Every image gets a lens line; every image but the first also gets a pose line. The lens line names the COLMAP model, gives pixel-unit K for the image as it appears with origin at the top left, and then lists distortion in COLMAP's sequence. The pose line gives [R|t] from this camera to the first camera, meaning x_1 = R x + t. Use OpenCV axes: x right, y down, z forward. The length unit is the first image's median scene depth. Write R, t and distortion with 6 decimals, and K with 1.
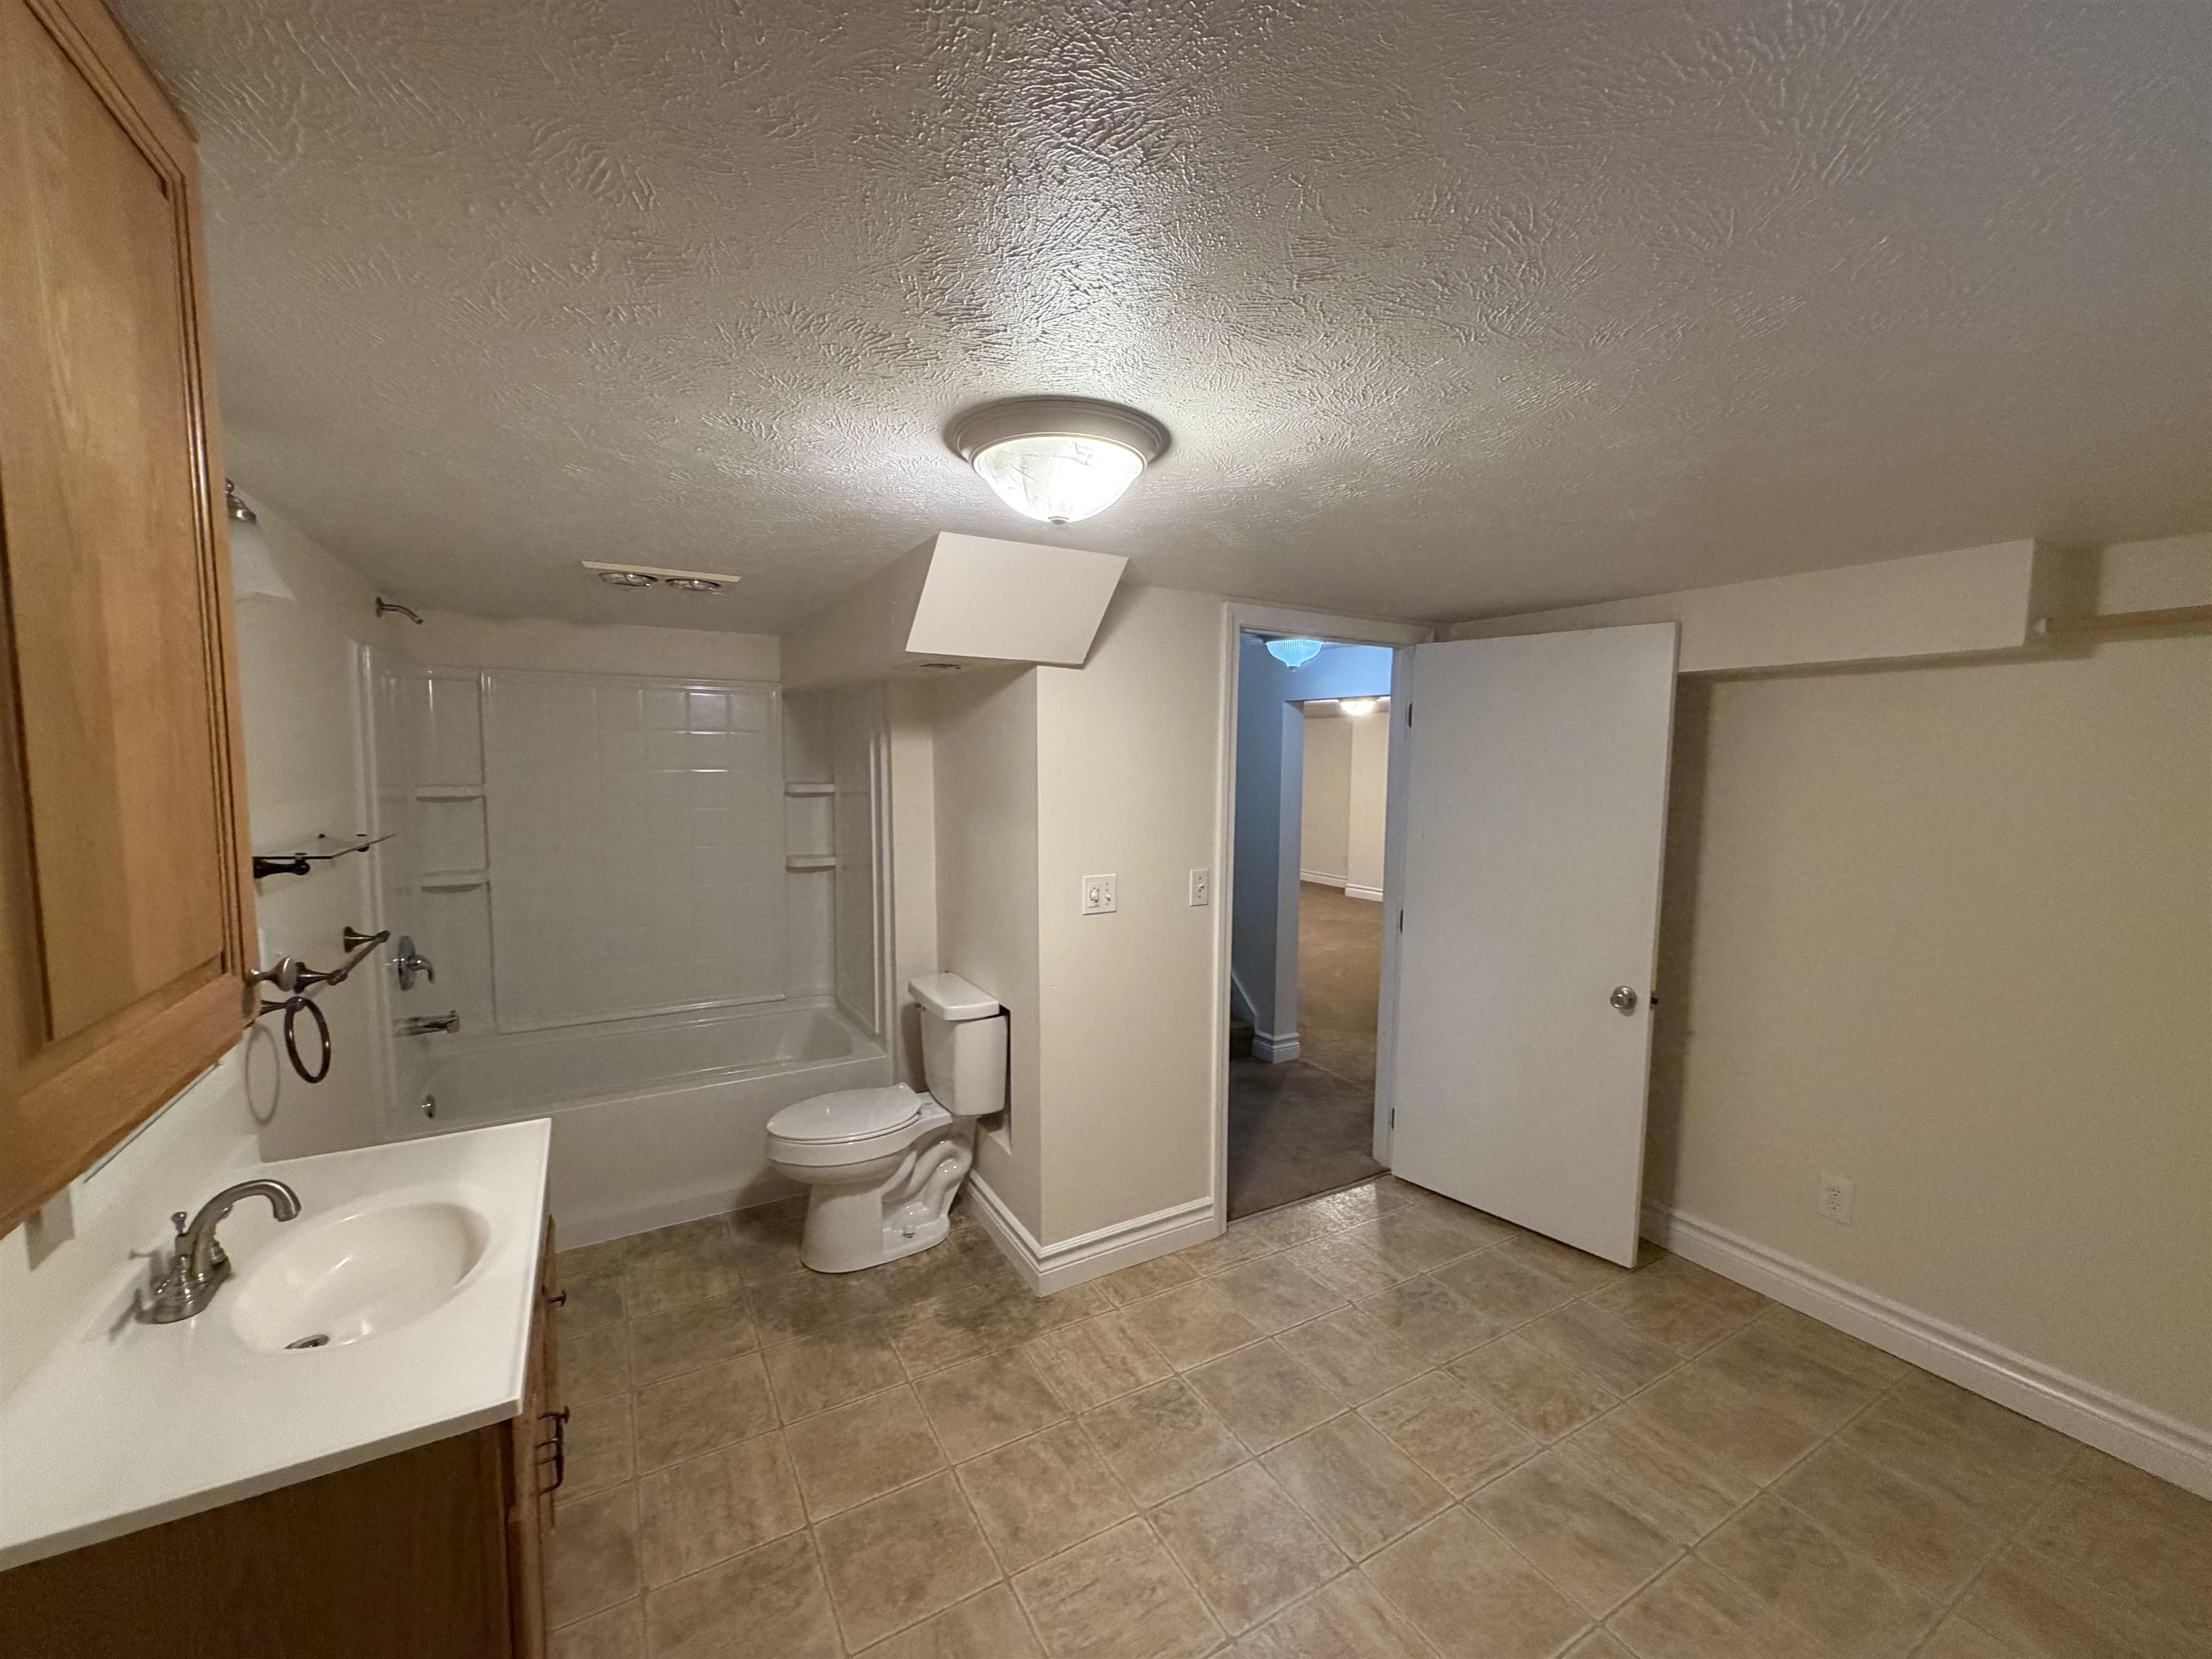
lens RADIAL K [[883.7, 0, 1121.2], [0, 883.7, 818.3], [0, 0, 1]] dist [0.004324, -0.000228]
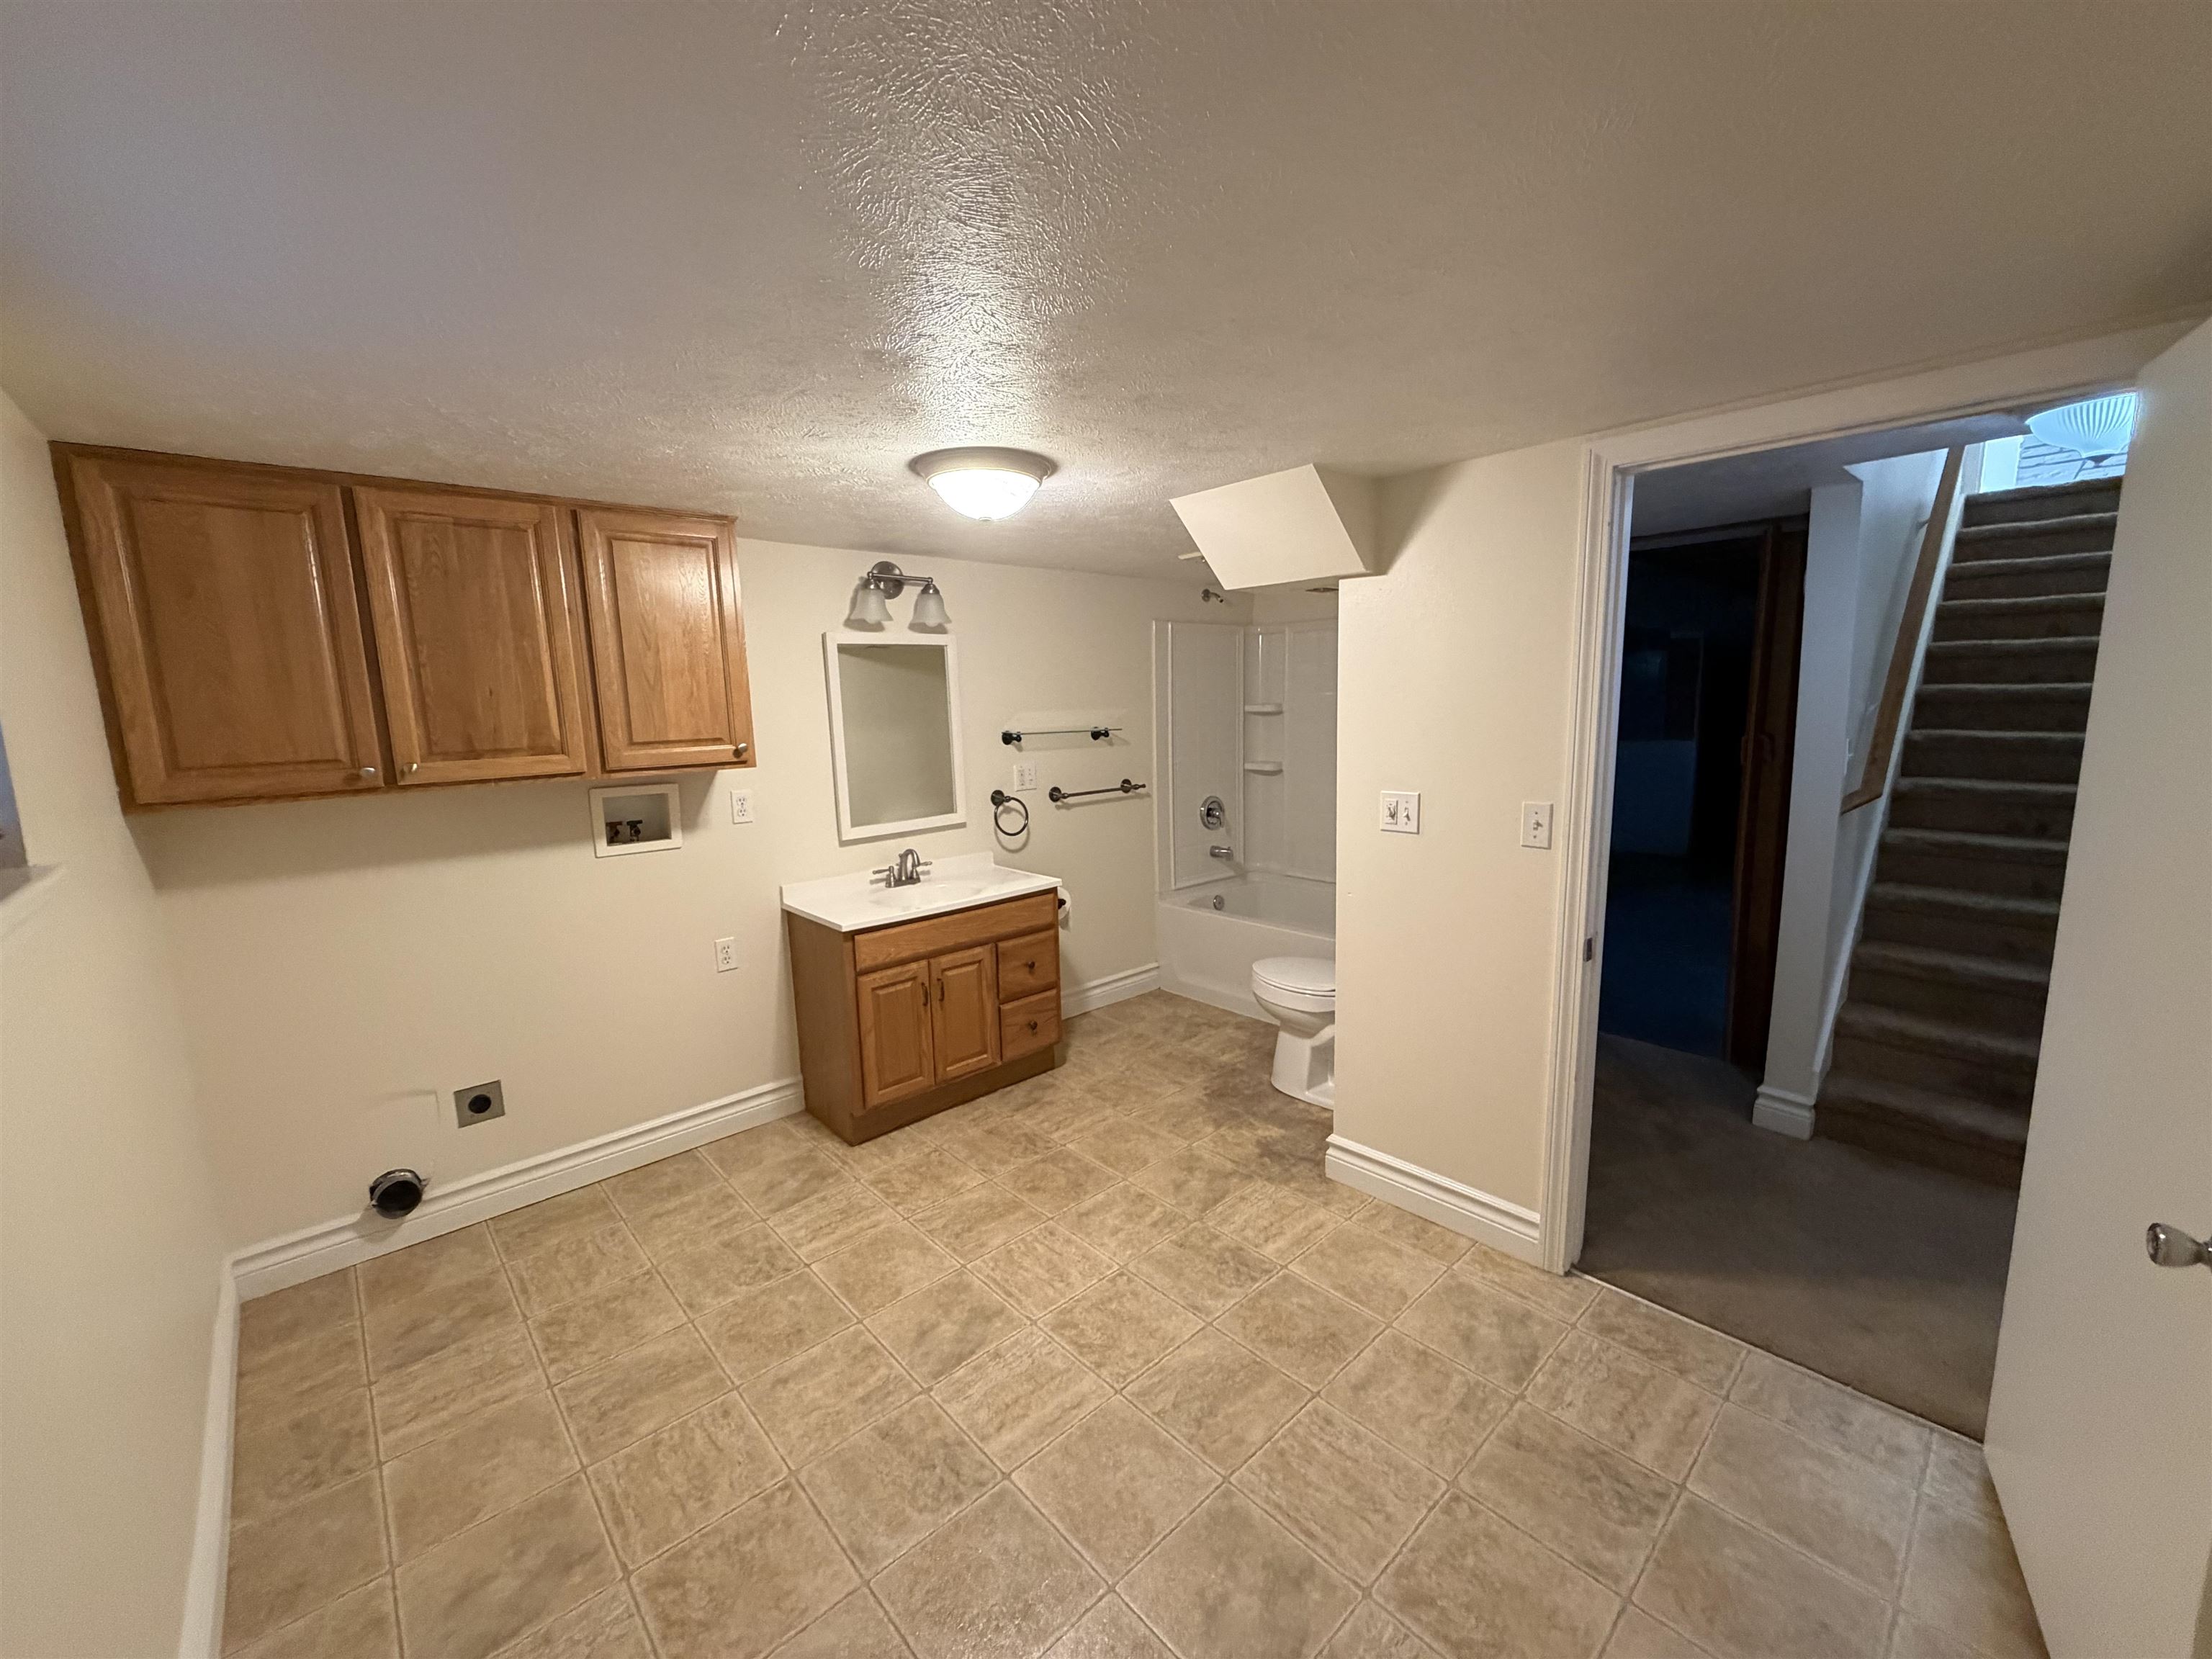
lens RADIAL K [[883.7, 0, 1120.5], [0, 883.7, 839.3], [0, 0, 1]] dist [0.004324, -0.000228]
pose [[0.213131, 0.136725, -0.967410, 0.984446], [-0.025202, 0.990600, 0.134450, -0.020411], [0.976698, -0.004275, 0.214574, 0.581721]]
